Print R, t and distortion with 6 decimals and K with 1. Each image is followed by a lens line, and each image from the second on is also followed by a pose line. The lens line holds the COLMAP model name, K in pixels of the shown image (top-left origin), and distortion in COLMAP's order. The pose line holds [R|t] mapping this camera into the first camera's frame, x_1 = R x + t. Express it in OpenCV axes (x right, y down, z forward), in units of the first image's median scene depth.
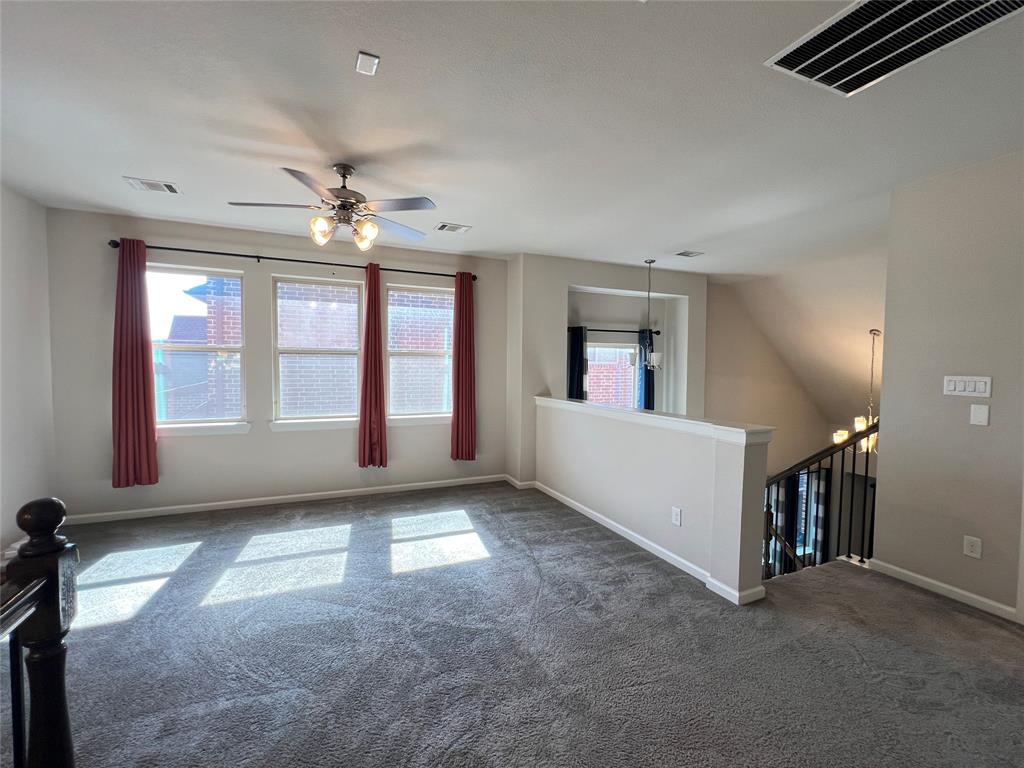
lens RADIAL K [[441.2, 0, 514.2], [0, 441.2, 381.3], [0, 0, 1]] dist [-0.000817, -0.000077]
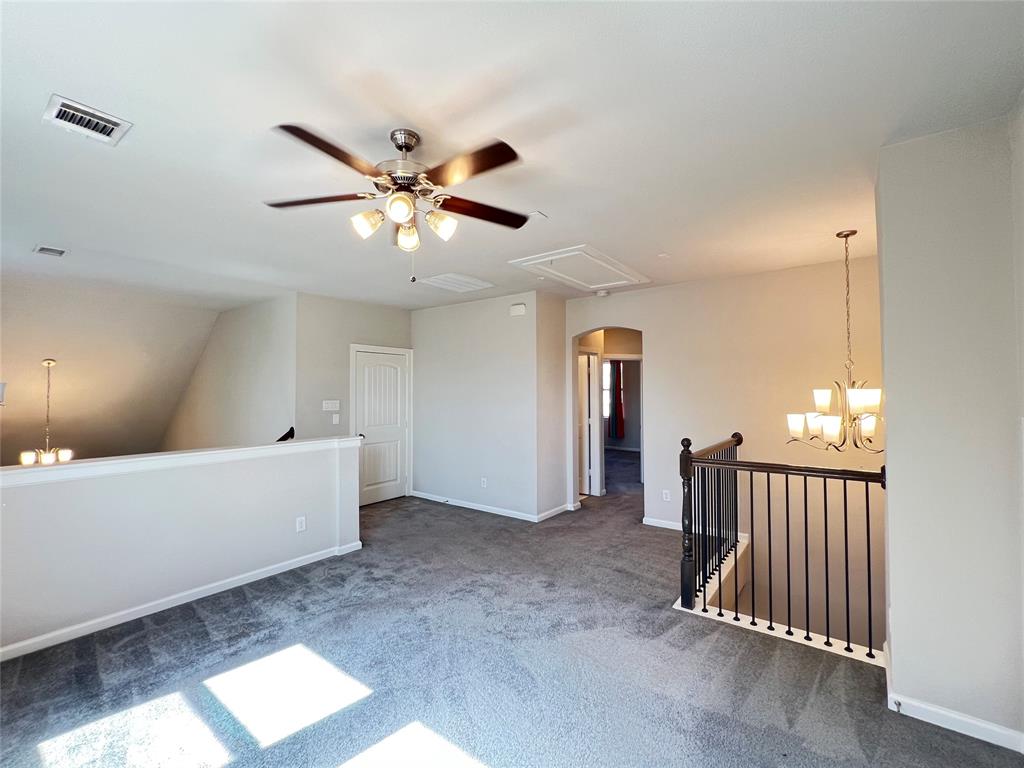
lens RADIAL K [[441.2, 0, 516.5], [0, 441.2, 384.4], [0, 0, 1]] dist [-0.000817, -0.000077]
pose [[-0.469021, 0.010912, 0.883120, -0.867994], [0.041690, 0.999083, 0.009797, -0.053434], [-0.882203, 0.041412, -0.469046, 0.937425]]
